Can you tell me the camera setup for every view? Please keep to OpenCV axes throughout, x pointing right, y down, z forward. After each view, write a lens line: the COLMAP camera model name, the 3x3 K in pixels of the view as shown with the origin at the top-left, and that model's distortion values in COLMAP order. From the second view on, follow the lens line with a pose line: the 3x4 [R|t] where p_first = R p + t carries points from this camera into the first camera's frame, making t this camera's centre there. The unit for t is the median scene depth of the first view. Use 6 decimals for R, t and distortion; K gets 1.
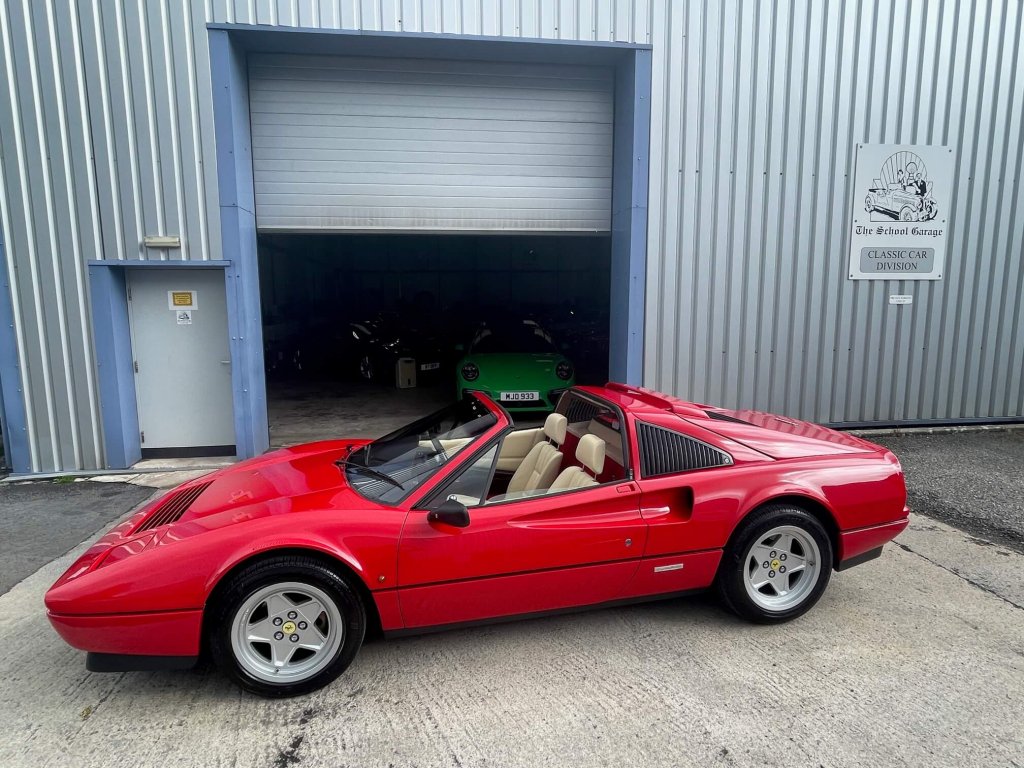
lens RADIAL K [[590.9, 0, 511.6], [0, 590.9, 383.1], [0, 0, 1]] dist [-0.014785, 0.009375]
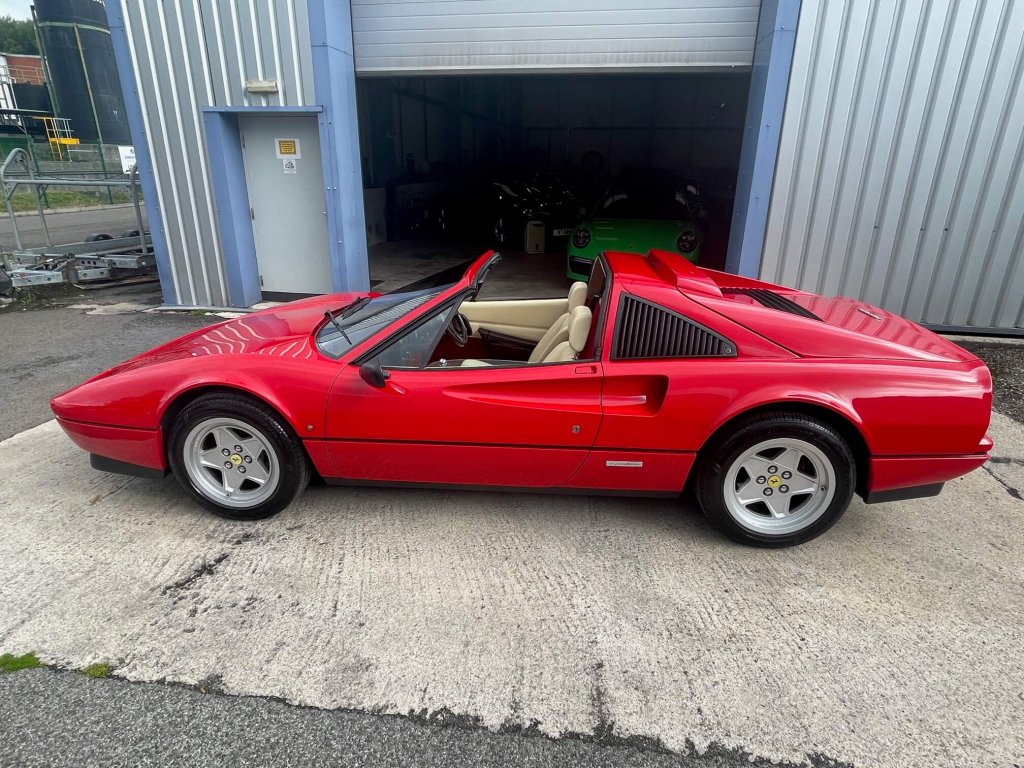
lens RADIAL K [[590.9, 0, 512.2], [0, 590.9, 387.6], [0, 0, 1]] dist [-0.014785, 0.009375]
pose [[0.952966, 0.123043, -0.276977, 0.281105], [-0.059183, 0.971837, 0.228101, 0.012875], [0.297242, -0.200980, 0.933410, 0.135207]]
